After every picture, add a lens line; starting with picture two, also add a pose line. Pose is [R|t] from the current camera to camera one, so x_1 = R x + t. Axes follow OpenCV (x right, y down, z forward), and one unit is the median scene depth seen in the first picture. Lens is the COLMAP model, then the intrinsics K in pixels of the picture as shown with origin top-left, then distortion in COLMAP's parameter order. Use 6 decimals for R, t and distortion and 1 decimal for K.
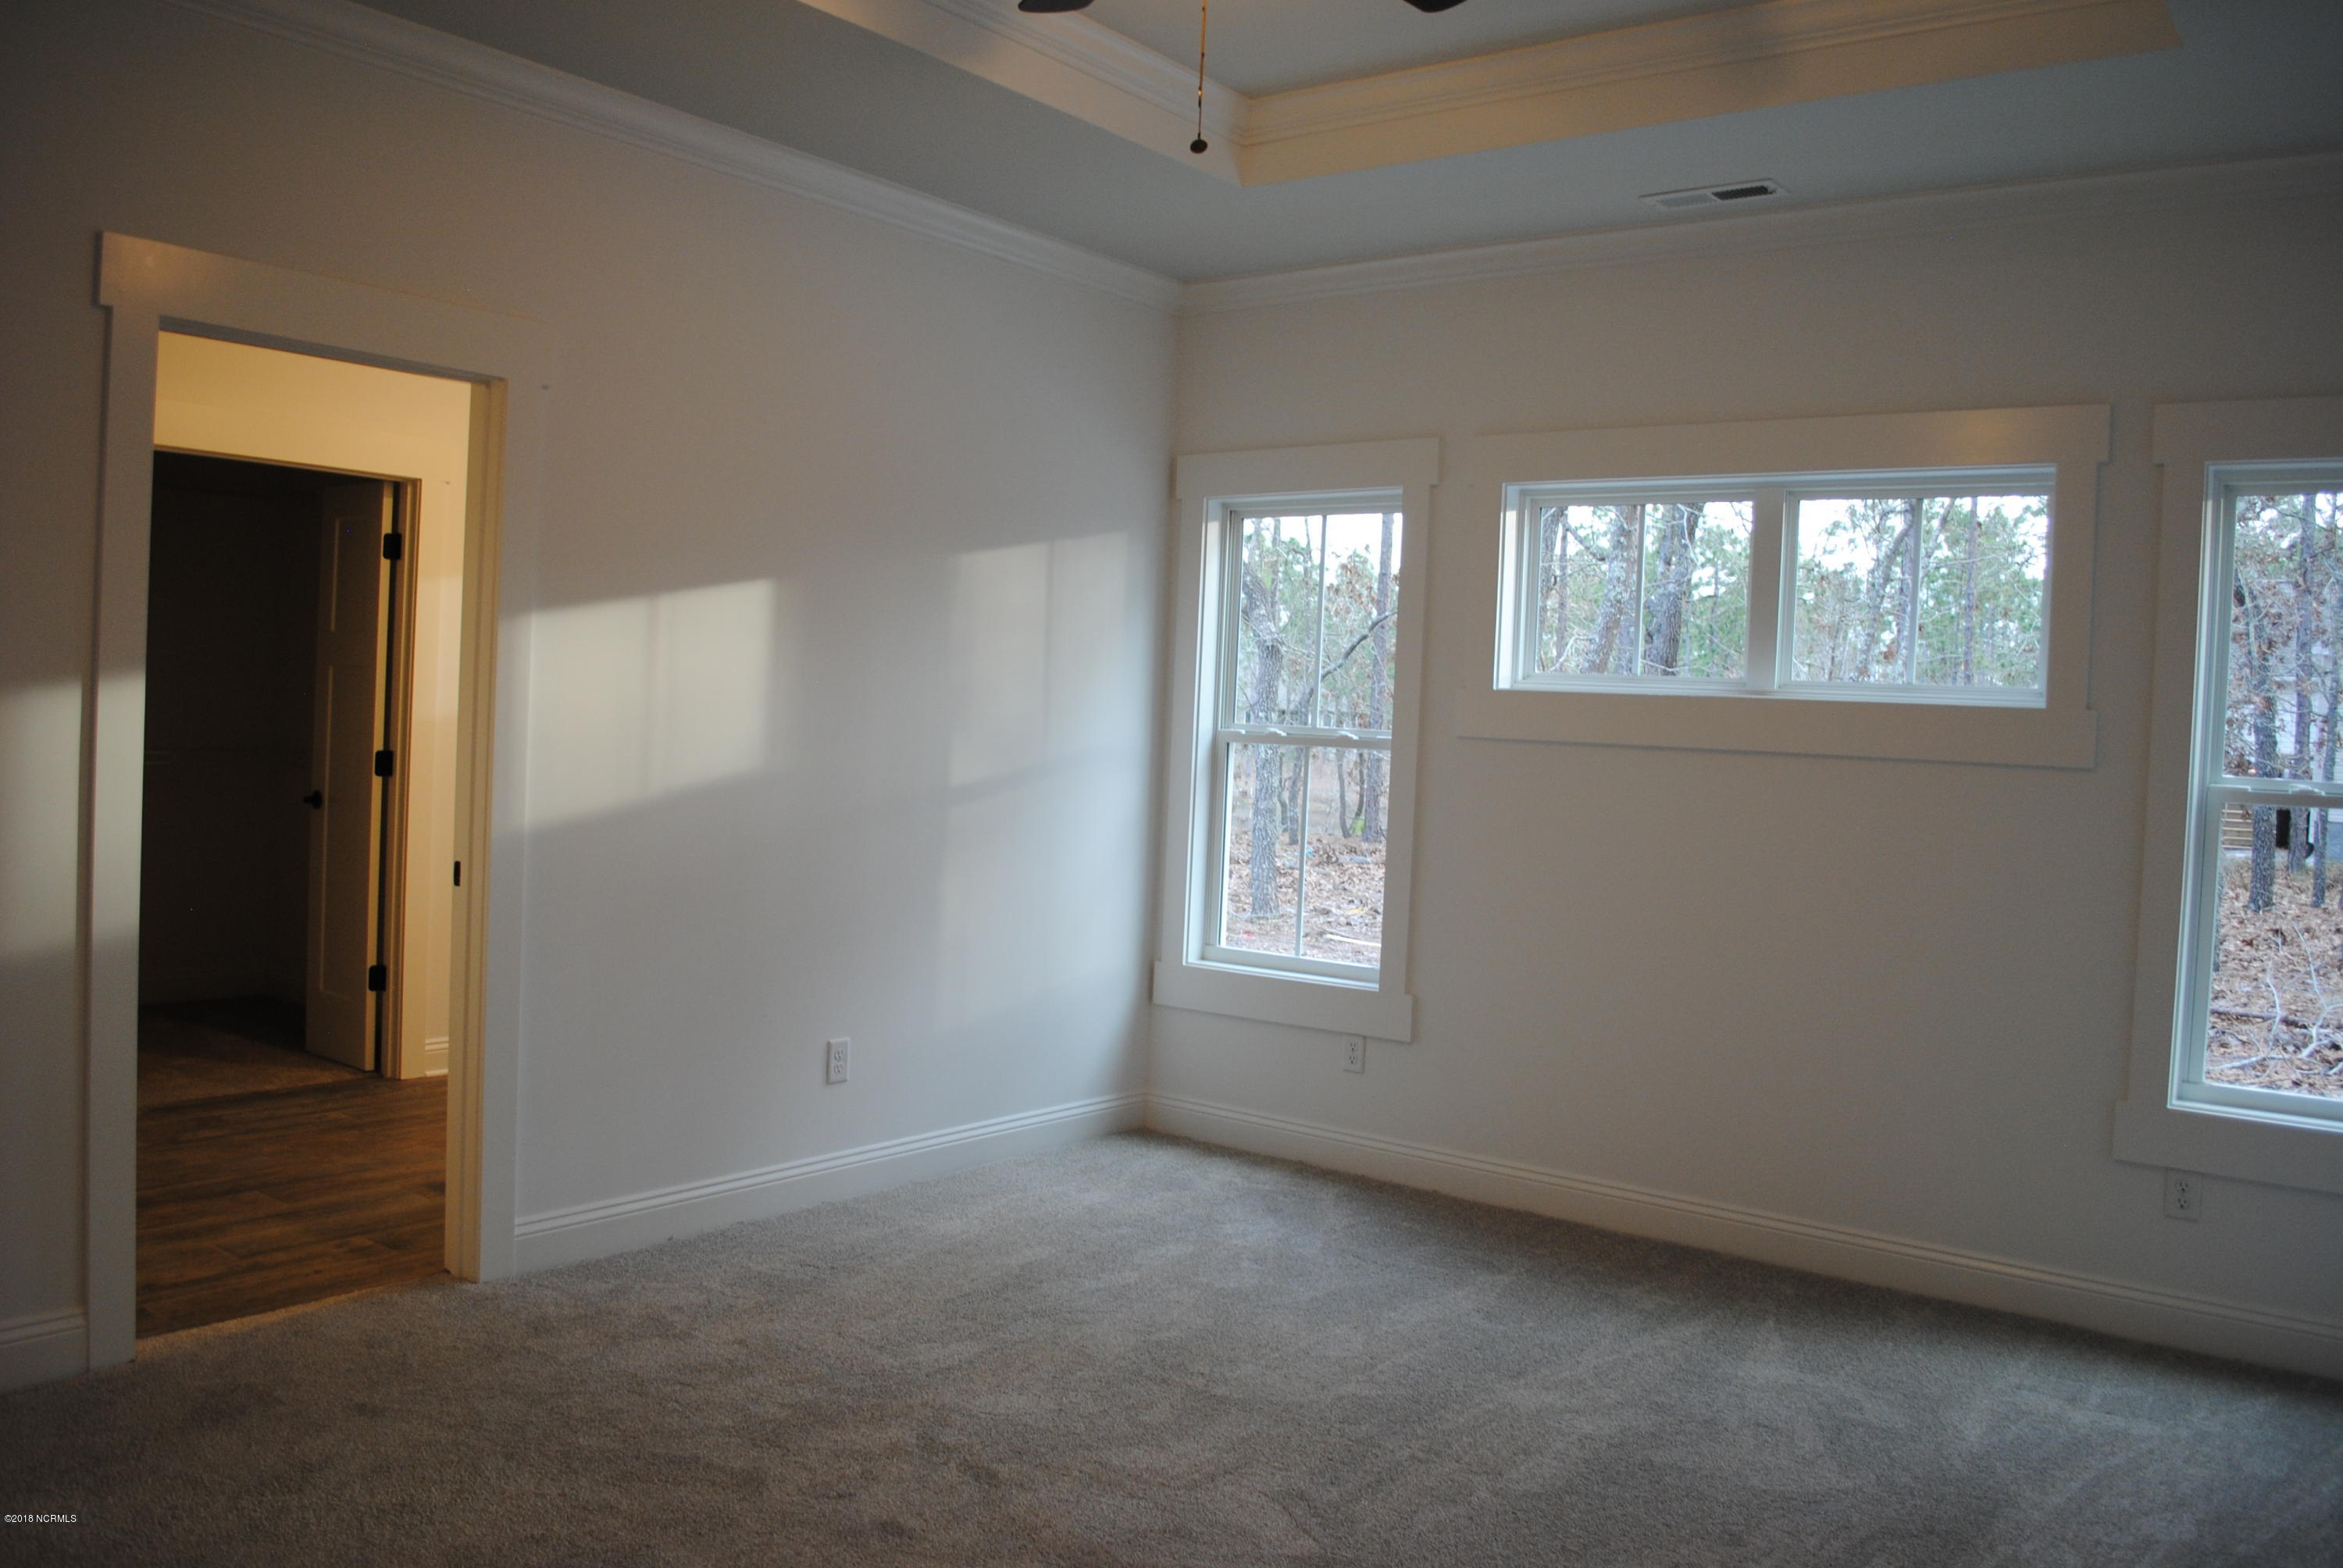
lens RADIAL K [[1843.4, 0, 1148.4], [0, 1843.4, 784.0], [0, 0, 1]] dist [-0.083220, 0.013114]
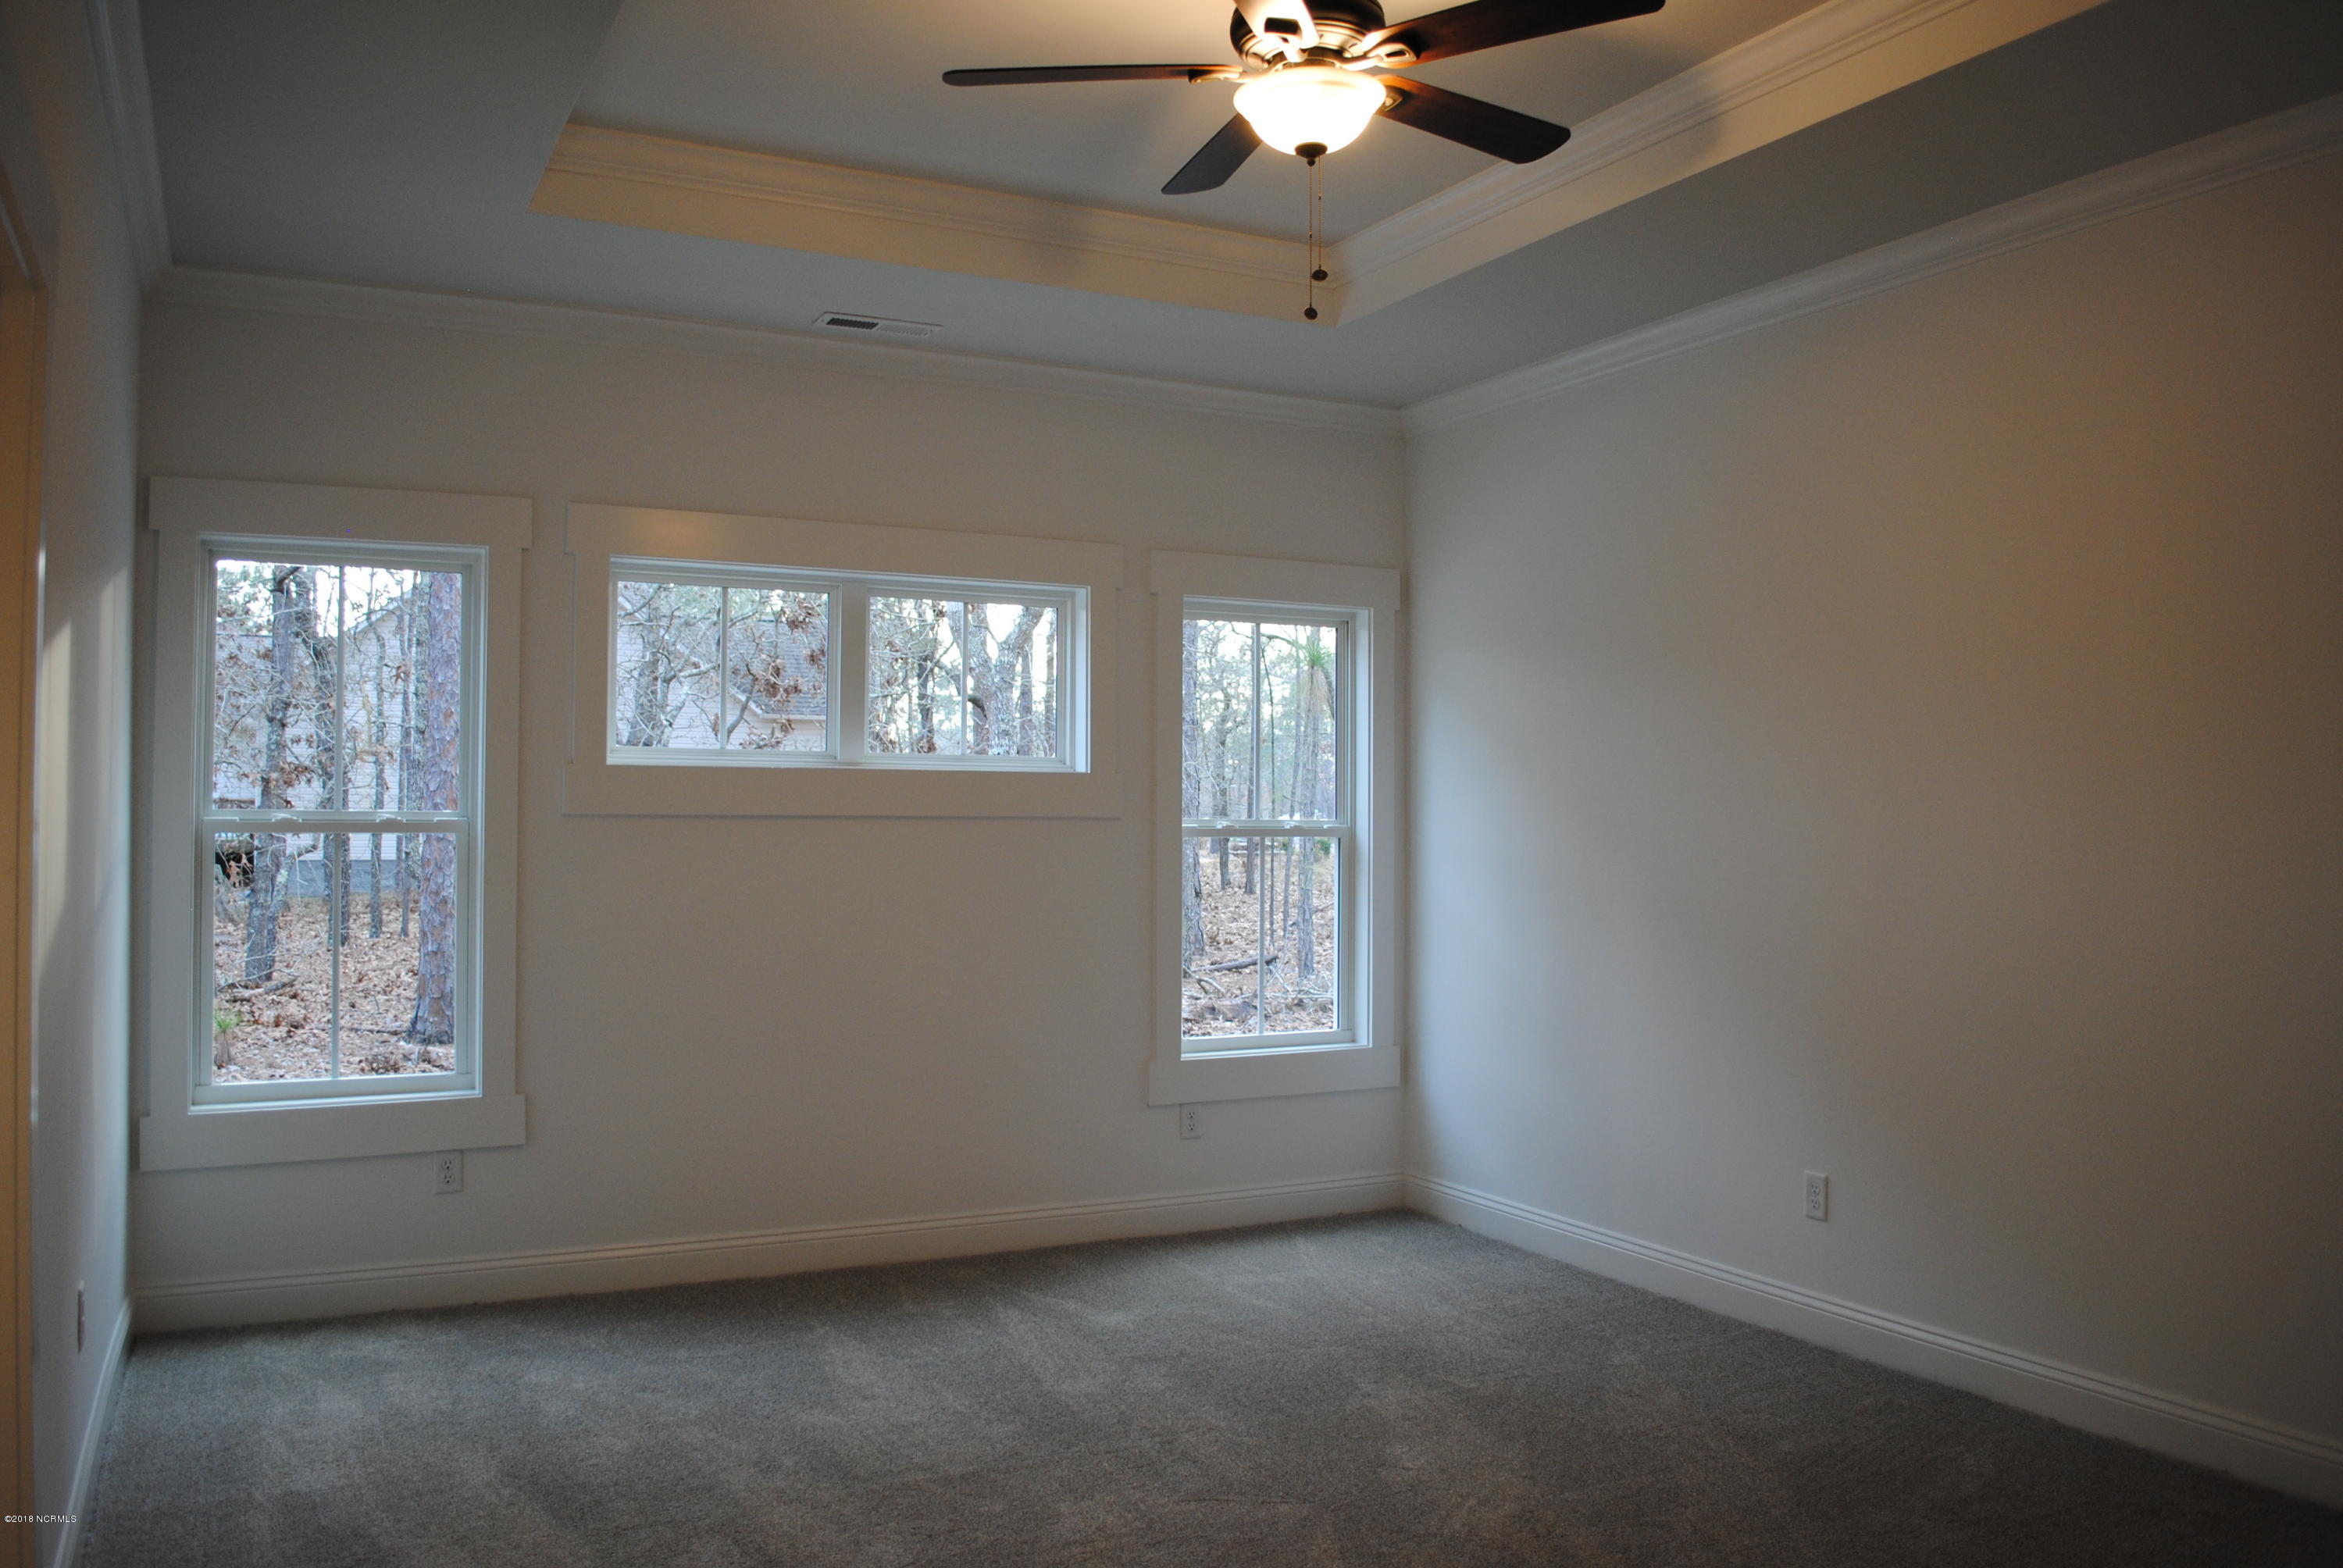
lens RADIAL K [[1843.4, 0, 1147.6], [0, 1843.4, 785.3], [0, 0, 1]] dist [-0.083220, 0.013114]
pose [[0.426277, -0.024595, 0.904258, -0.667683], [0.051468, 0.998670, 0.002900, -0.033339], [-0.903127, 0.045304, 0.426976, 0.381699]]
